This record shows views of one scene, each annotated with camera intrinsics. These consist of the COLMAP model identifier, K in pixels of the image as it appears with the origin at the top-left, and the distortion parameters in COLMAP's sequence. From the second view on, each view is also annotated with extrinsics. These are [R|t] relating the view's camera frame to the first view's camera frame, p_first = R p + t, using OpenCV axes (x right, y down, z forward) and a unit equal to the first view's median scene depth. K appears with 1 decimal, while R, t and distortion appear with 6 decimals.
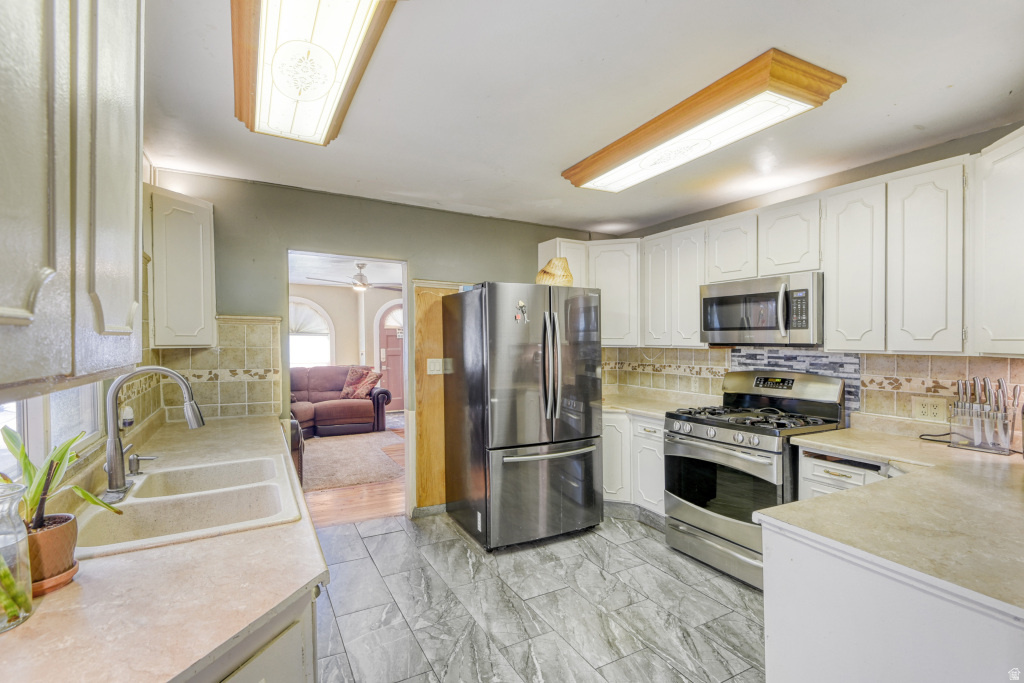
lens RADIAL K [[472.2, 0, 513.5], [0, 472.2, 347.1], [0, 0, 1]] dist [-0.002771, -0.010807]
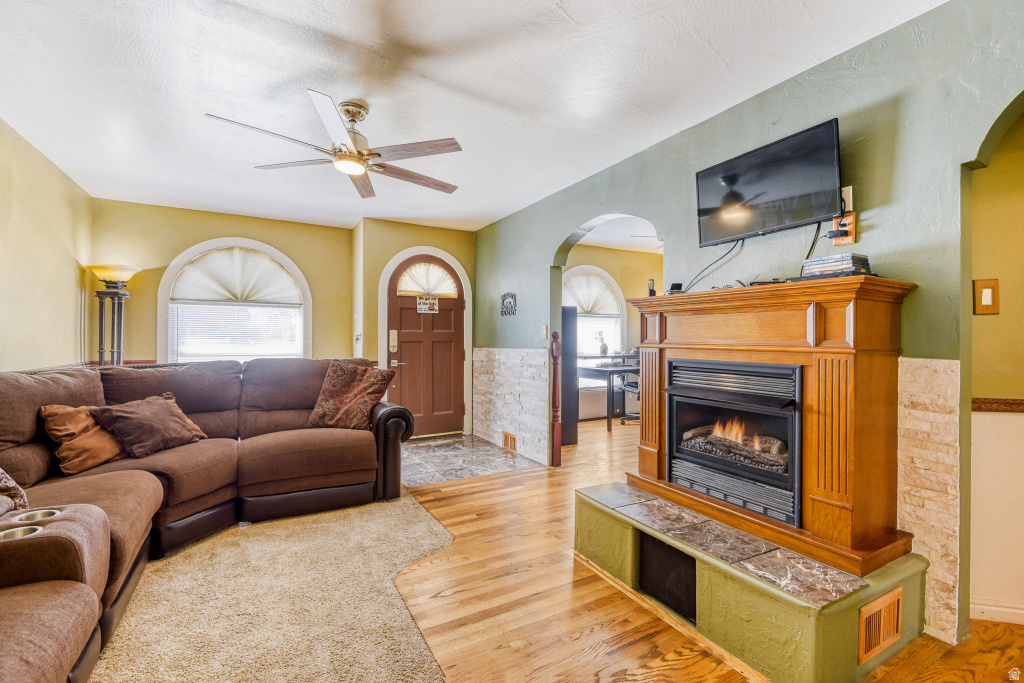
lens RADIAL K [[472.2, 0, 519.8], [0, 472.2, 334.4], [0, 0, 1]] dist [-0.002771, -0.010807]
pose [[0.999963, 0.006293, 0.005903, -0.348420], [-0.006170, 0.999770, -0.020540, 0.054673], [-0.006031, 0.020503, 0.999772, 1.167342]]
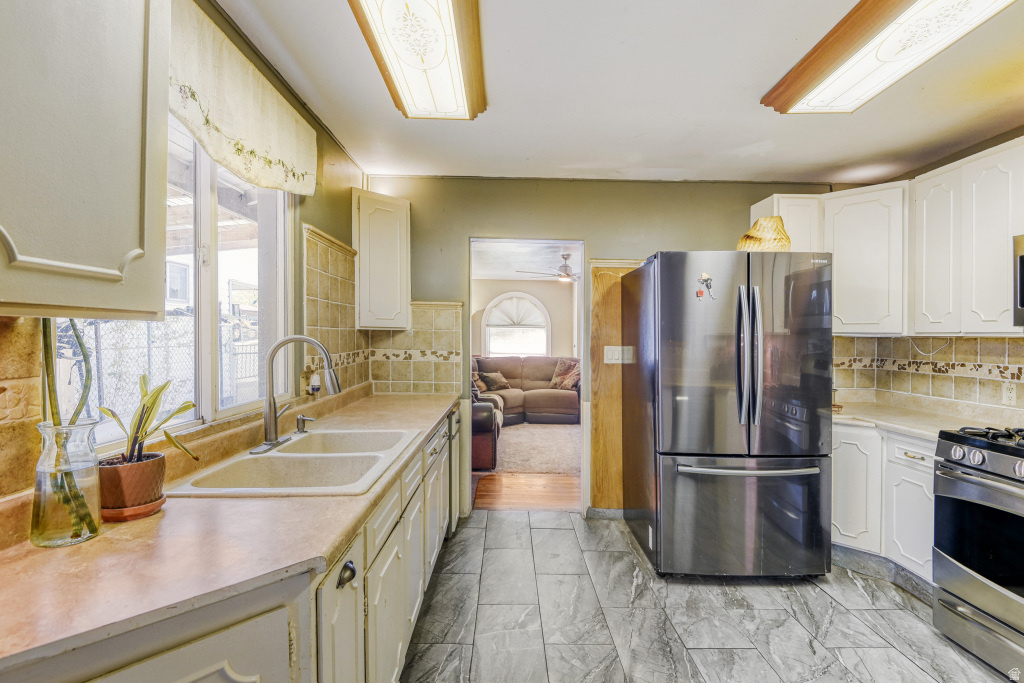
lens RADIAL K [[472.2, 0, 505.5], [0, 472.2, 343.9], [0, 0, 1]] dist [-0.002771, -0.010807]
pose [[0.876163, 0.017372, -0.481703, 0.096129], [-0.017753, 0.999835, 0.003768, 0.022824], [0.481689, 0.005250, 0.876327, 0.123749]]
